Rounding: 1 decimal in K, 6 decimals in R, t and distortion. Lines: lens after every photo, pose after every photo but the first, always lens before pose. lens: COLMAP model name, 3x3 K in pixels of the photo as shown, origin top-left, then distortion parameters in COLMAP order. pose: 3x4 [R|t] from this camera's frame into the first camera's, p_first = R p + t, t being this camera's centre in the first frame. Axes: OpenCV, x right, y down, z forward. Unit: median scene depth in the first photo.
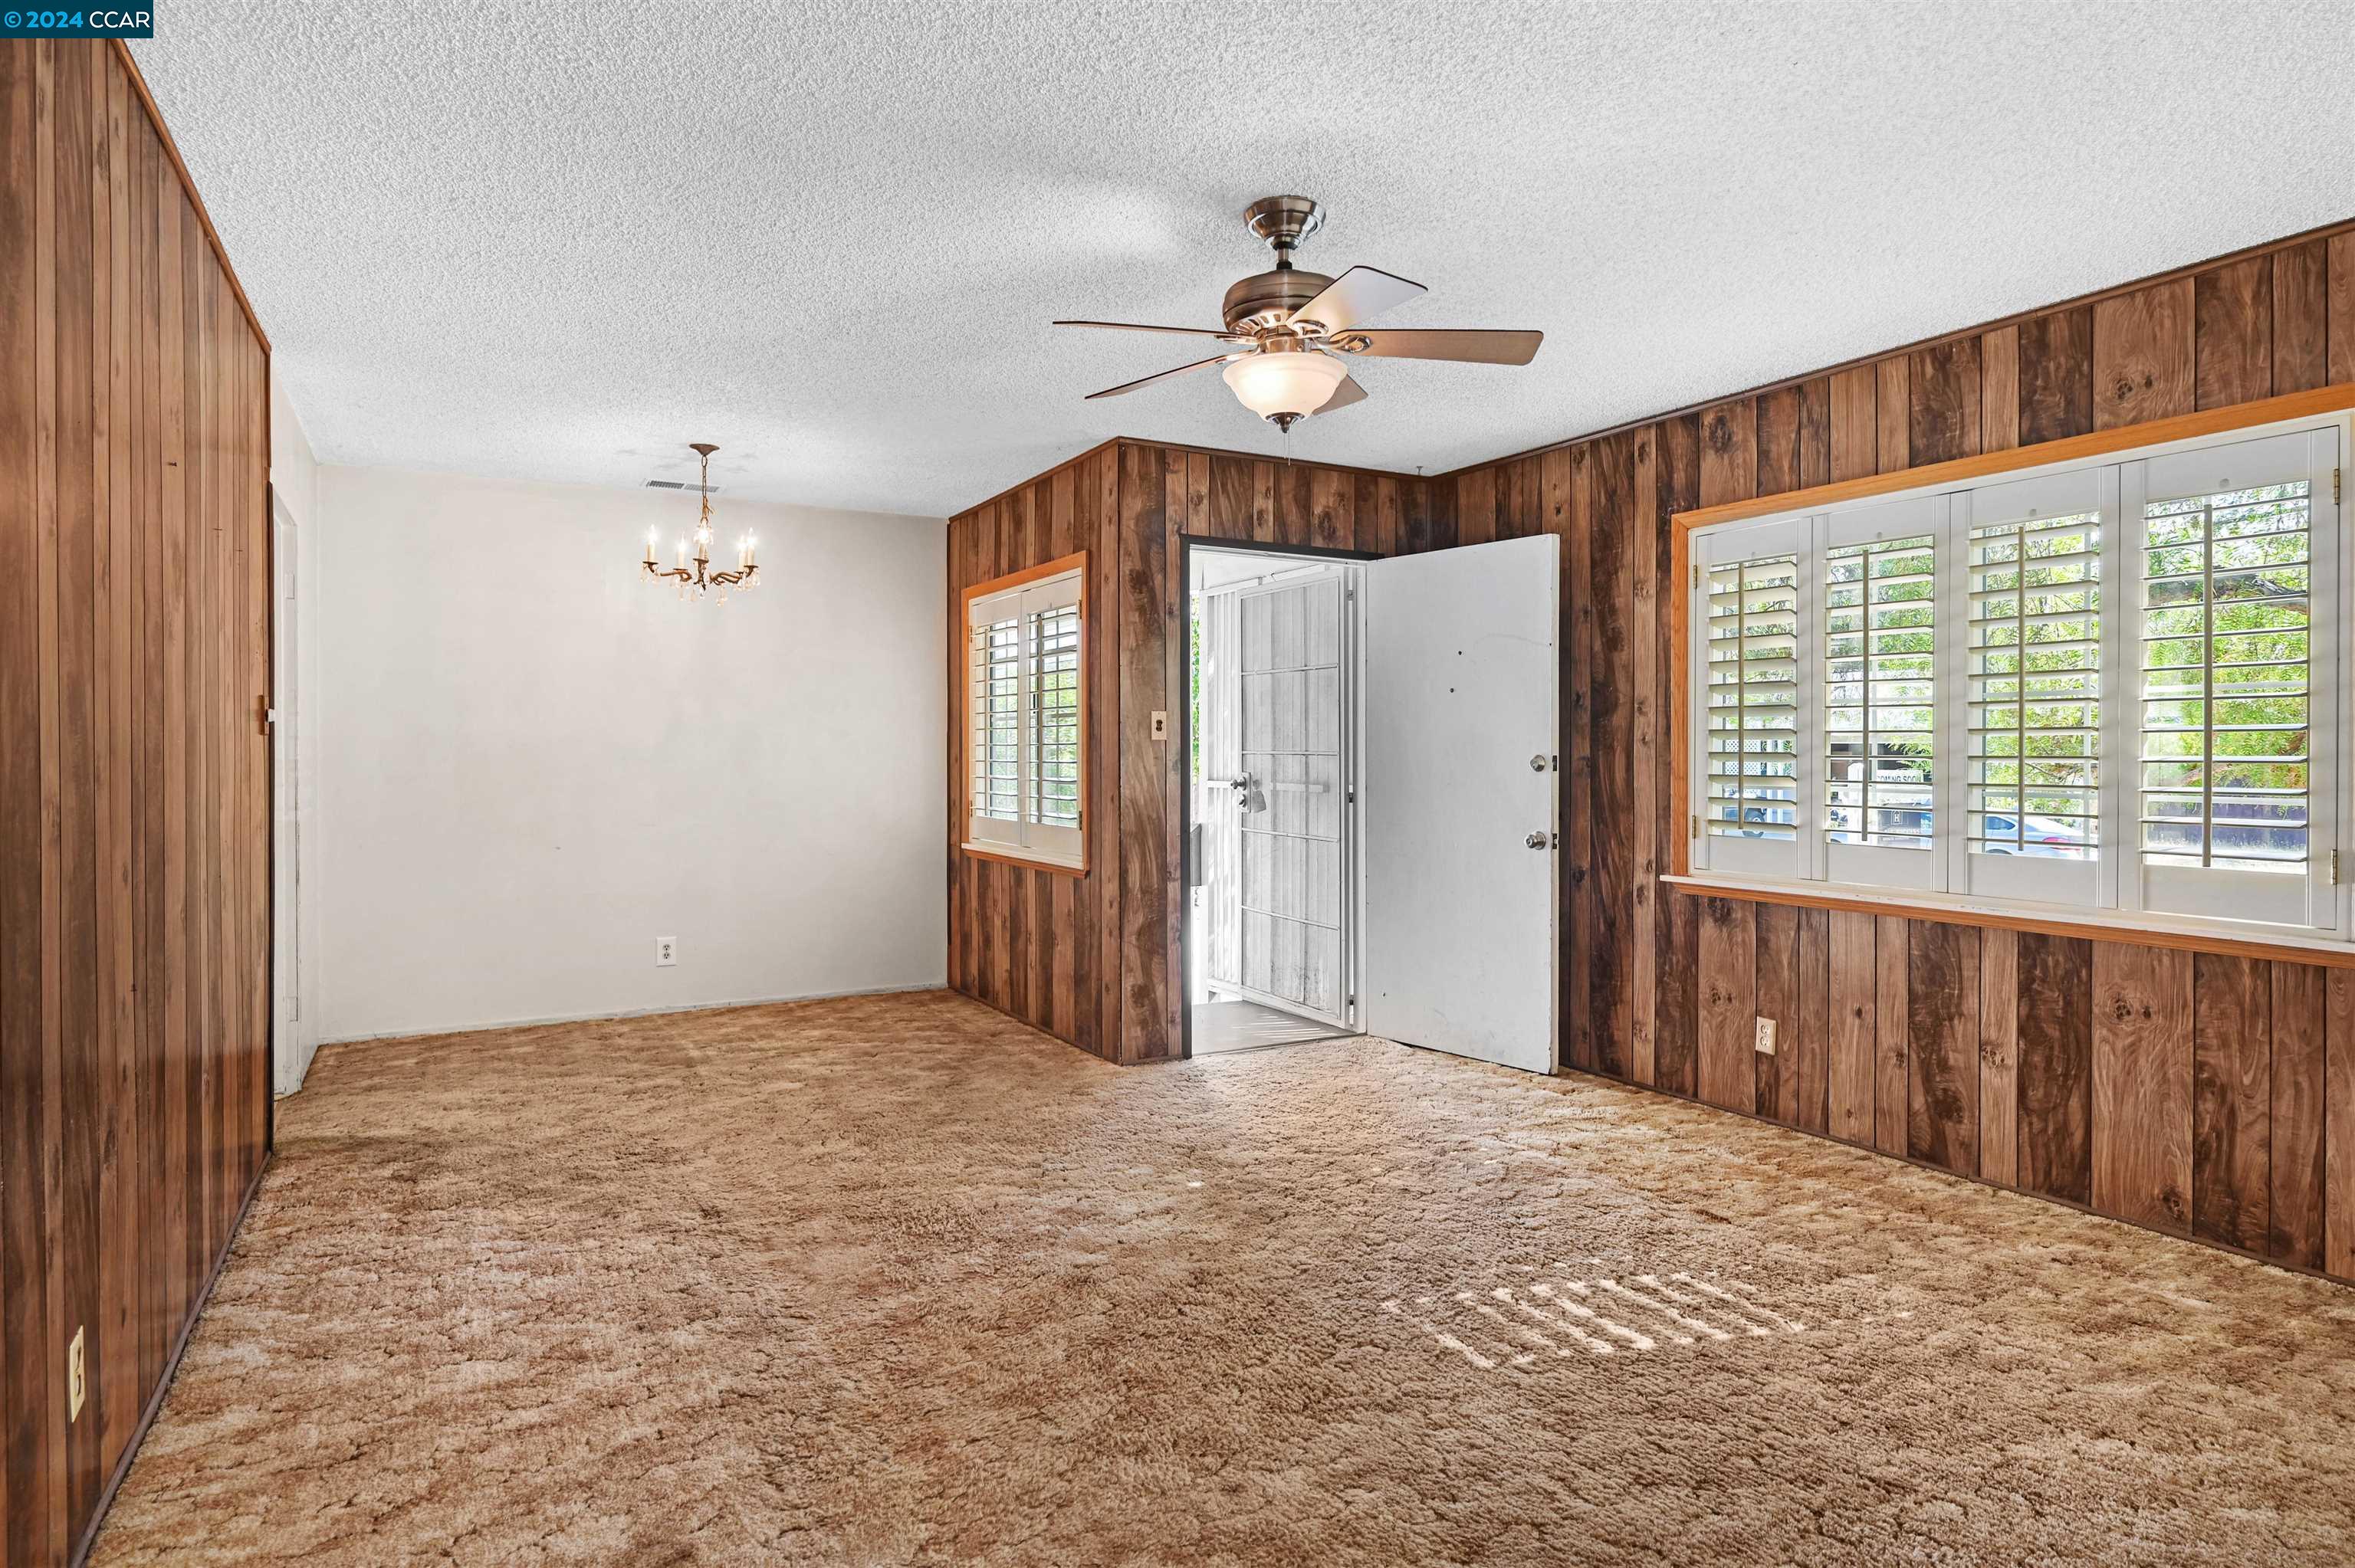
lens RADIAL K [[1280.0, 0, 1177.5], [0, 1280.0, 784.0], [0, 0, 1]] dist [-0.001450, -0.000148]
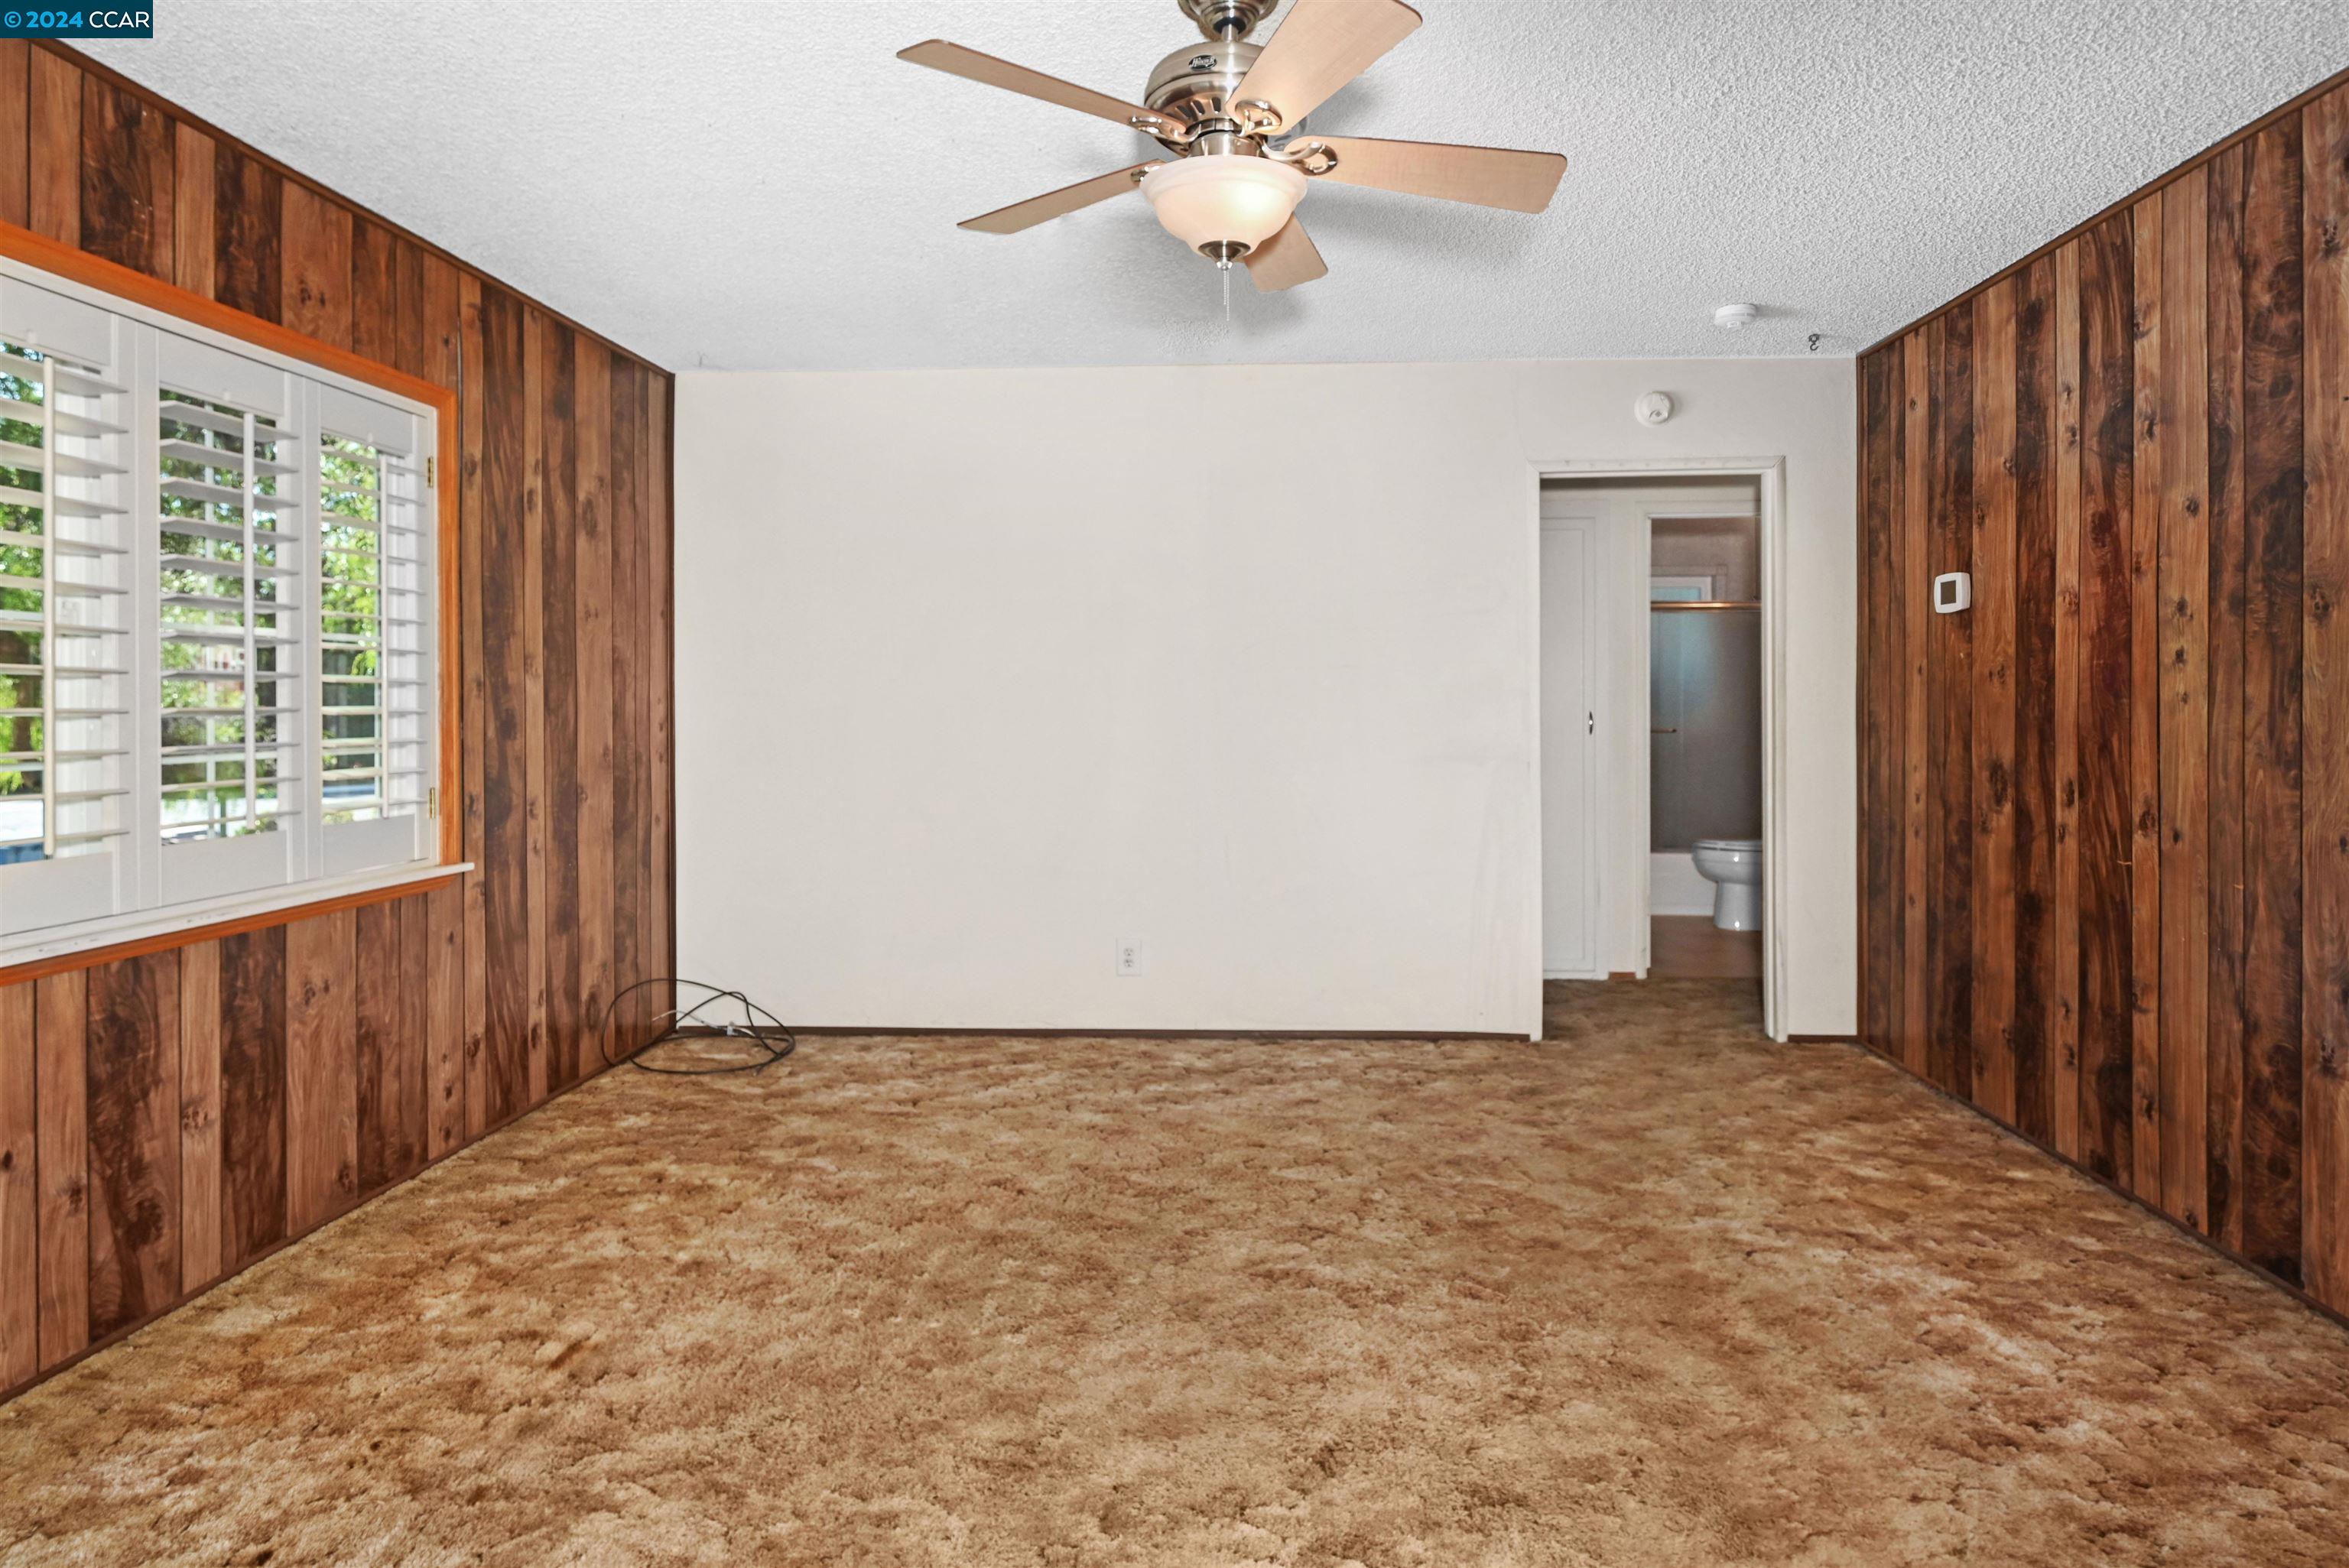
lens RADIAL K [[1311.1, 0, 1184.3], [0, 1311.1, 708.8], [0, 0, 1]] dist [0.000682, 0.000451]
pose [[-0.843657, -0.000077, 0.536882, -0.246545], [0.014257, 0.999644, 0.022548, -0.030615], [-0.536693, 0.026677, -0.843356, 1.345952]]
